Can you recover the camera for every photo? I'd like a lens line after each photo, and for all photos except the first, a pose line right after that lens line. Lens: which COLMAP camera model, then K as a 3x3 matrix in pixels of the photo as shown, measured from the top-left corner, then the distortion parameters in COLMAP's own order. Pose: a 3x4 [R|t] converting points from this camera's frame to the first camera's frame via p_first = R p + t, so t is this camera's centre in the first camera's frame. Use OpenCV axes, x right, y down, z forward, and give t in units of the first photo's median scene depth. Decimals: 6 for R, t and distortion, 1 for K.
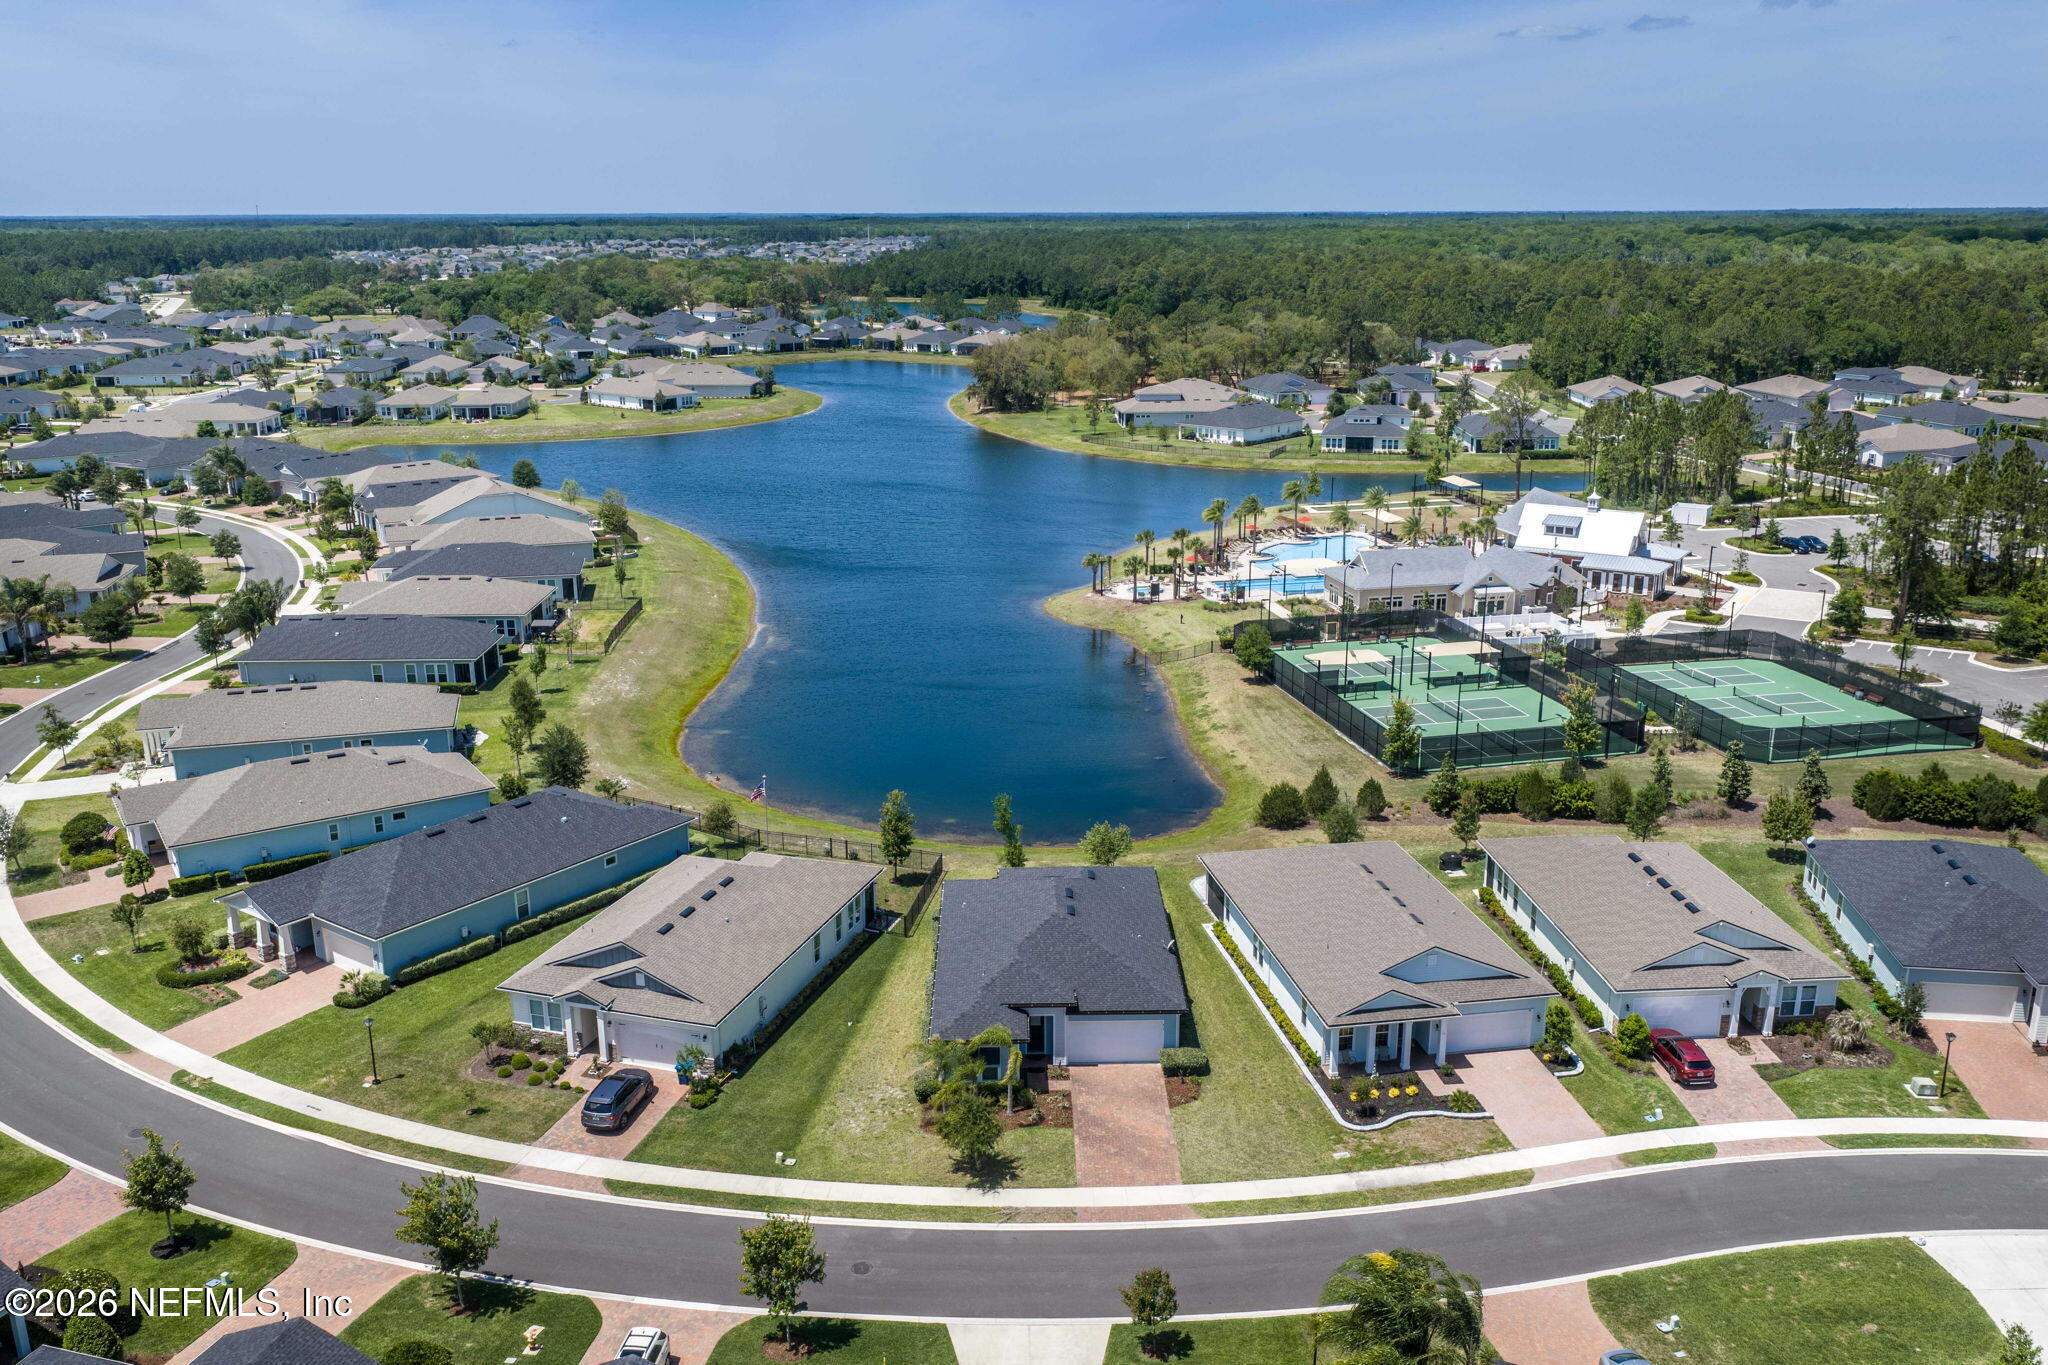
lens RADIAL K [[1682.8, 0, 1025.6], [0, 1682.8, 678.9], [0, 0, 1]] dist [0.017501, -0.021129]
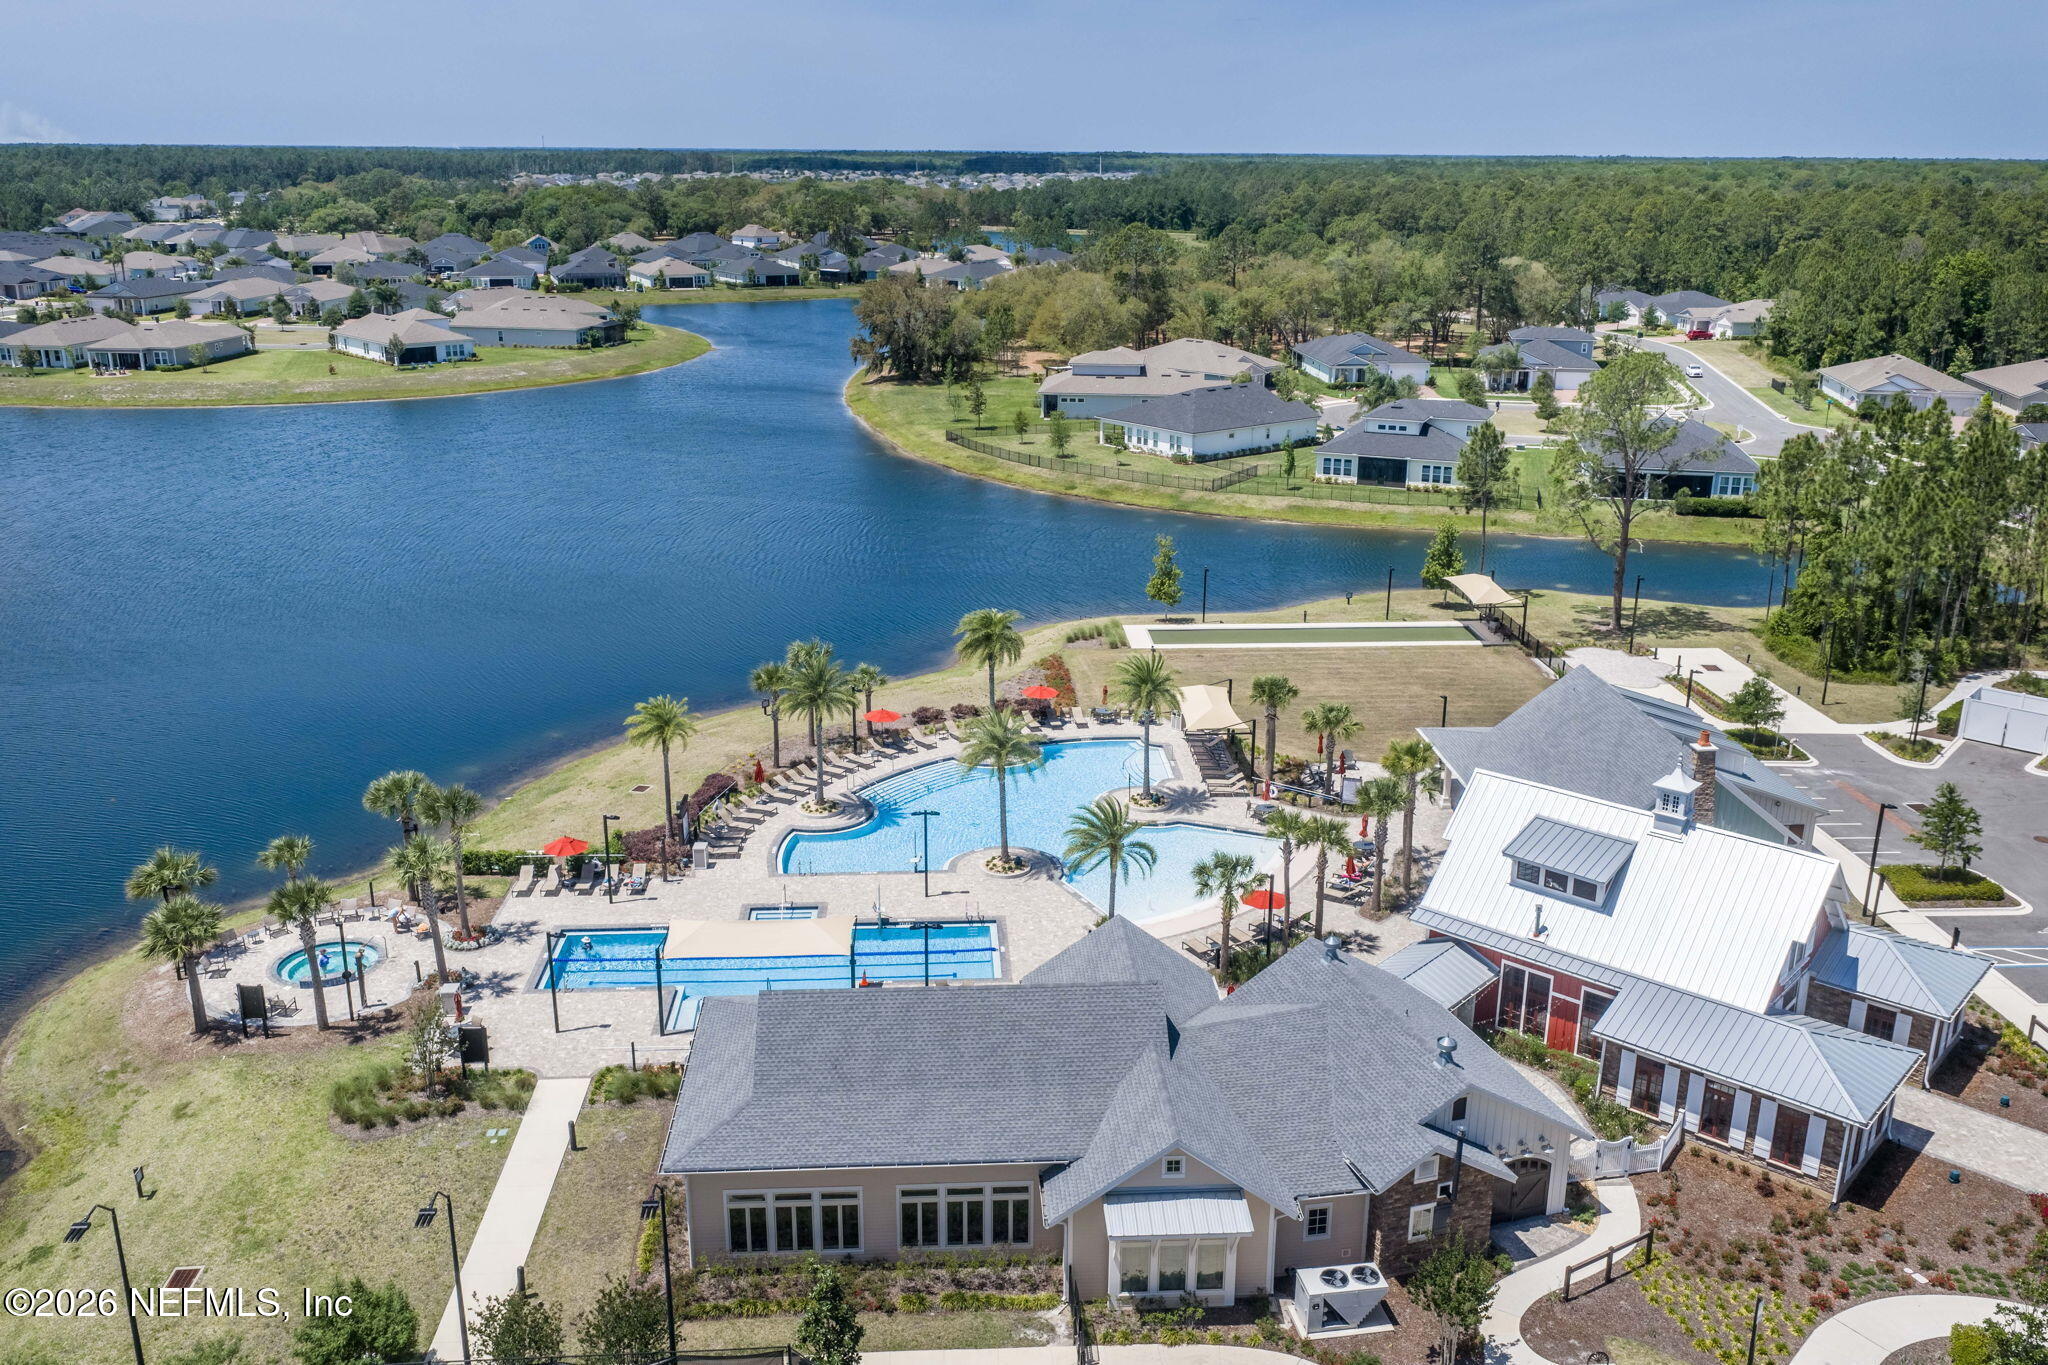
lens RADIAL K [[1682.8, 0, 1021.9], [0, 1682.8, 686.4], [0, 0, 1]] dist [0.017501, -0.021129]
pose [[0.986807, 0.059453, -0.150587, 0.332546], [-0.053839, 0.997704, 0.041087, -0.167344], [0.152684, -0.032437, 0.987743, 0.849741]]
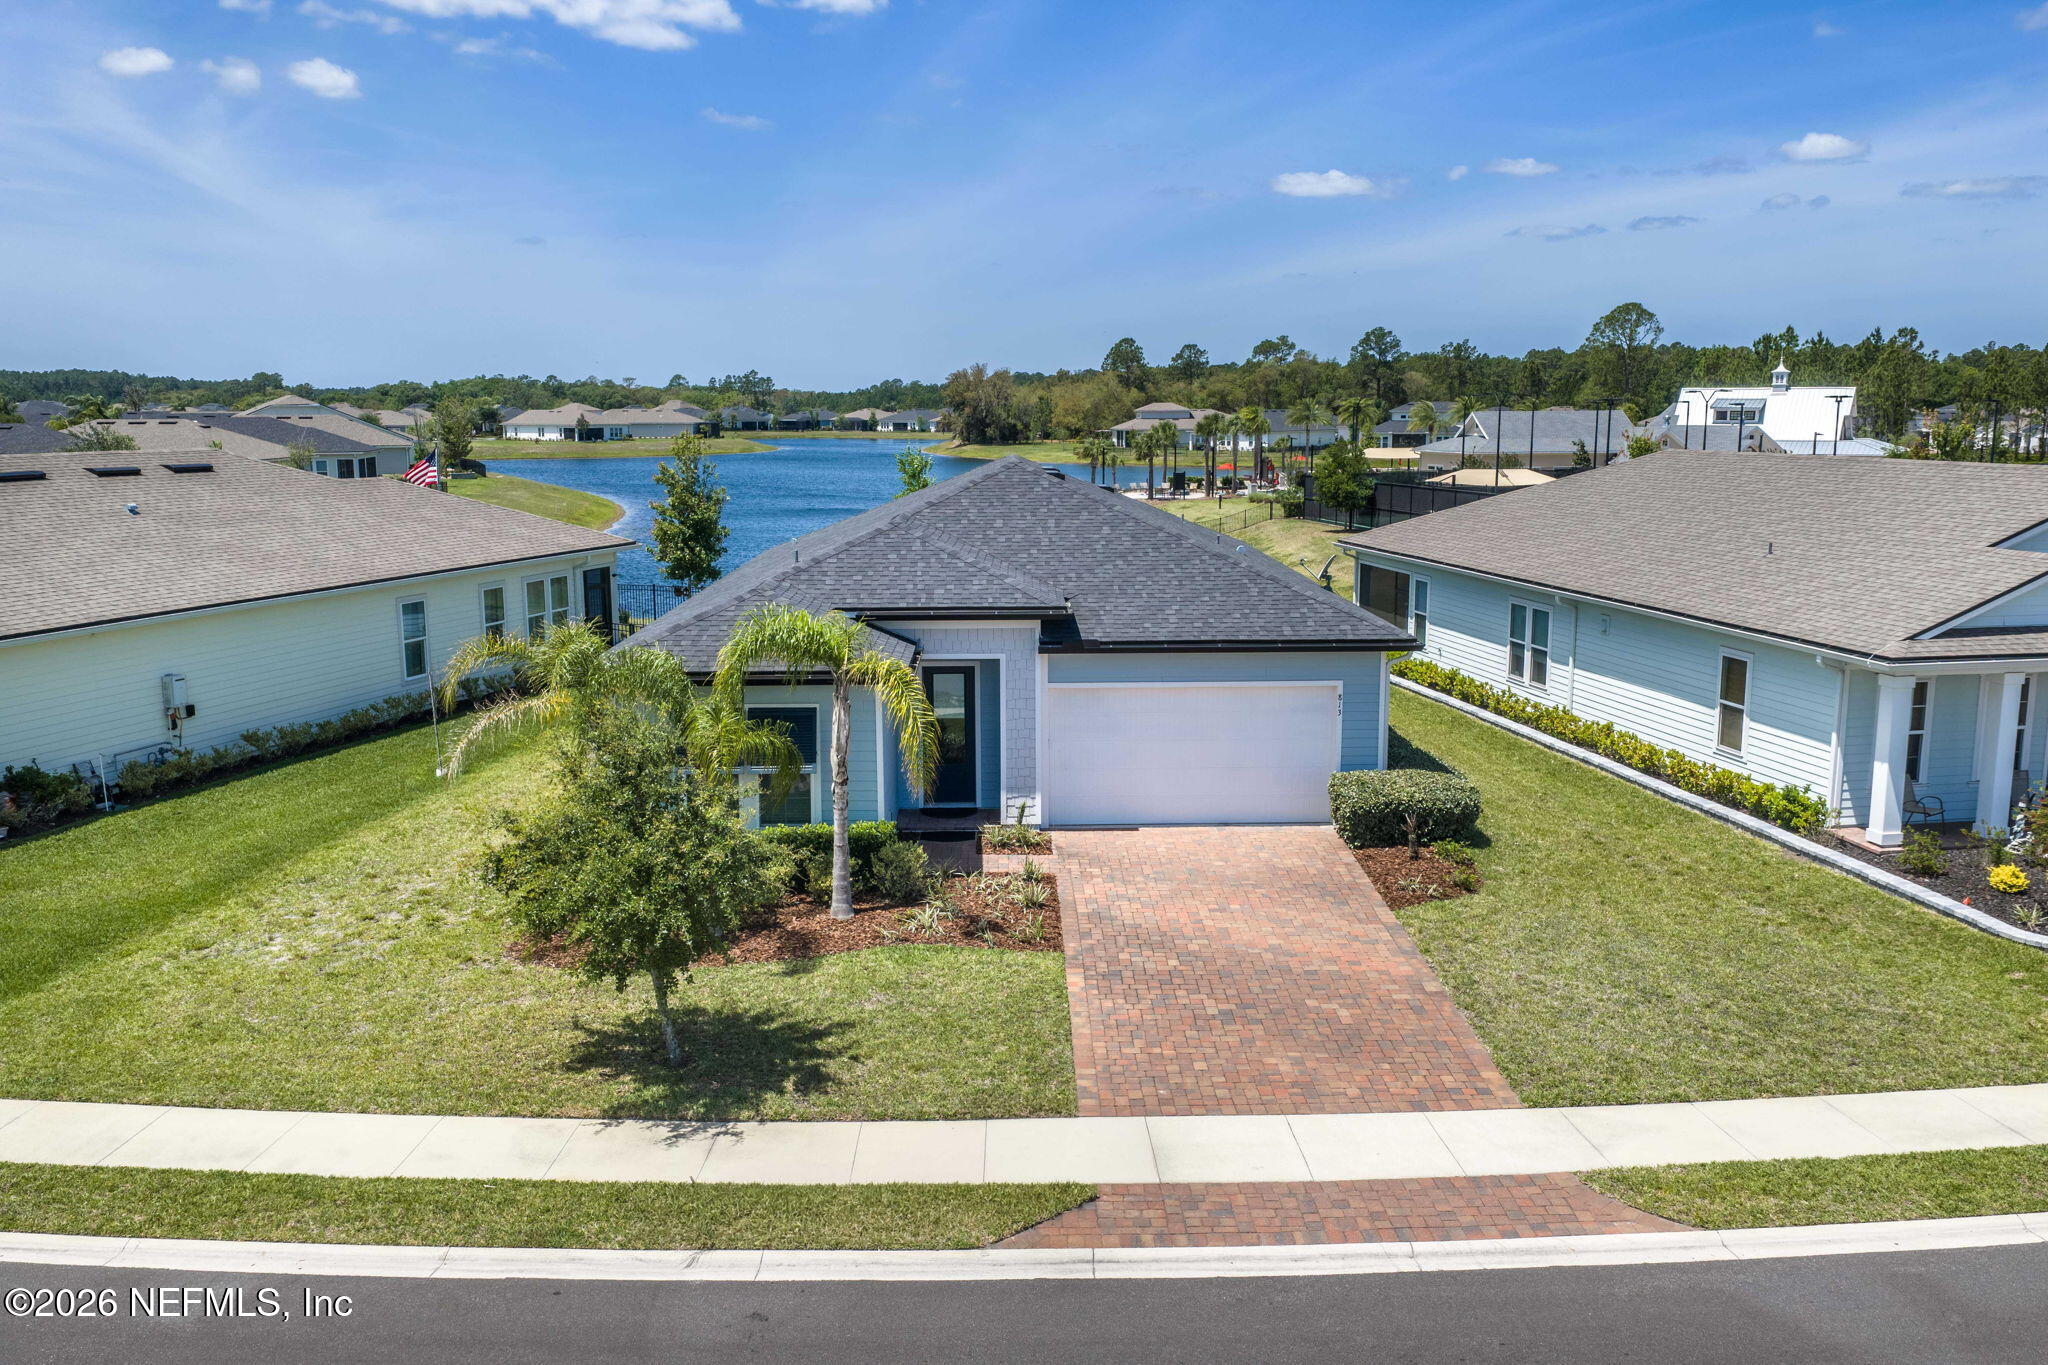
lens RADIAL K [[1682.8, 0, 1025.3], [0, 1682.8, 688.1], [0, 0, 1]] dist [0.017501, -0.021129]
pose [[0.999988, 0.000931, 0.004877, 0.010711], [-0.000425, 0.994708, -0.102739, 0.129745], [-0.004947, 0.102736, 0.994696, 0.370841]]
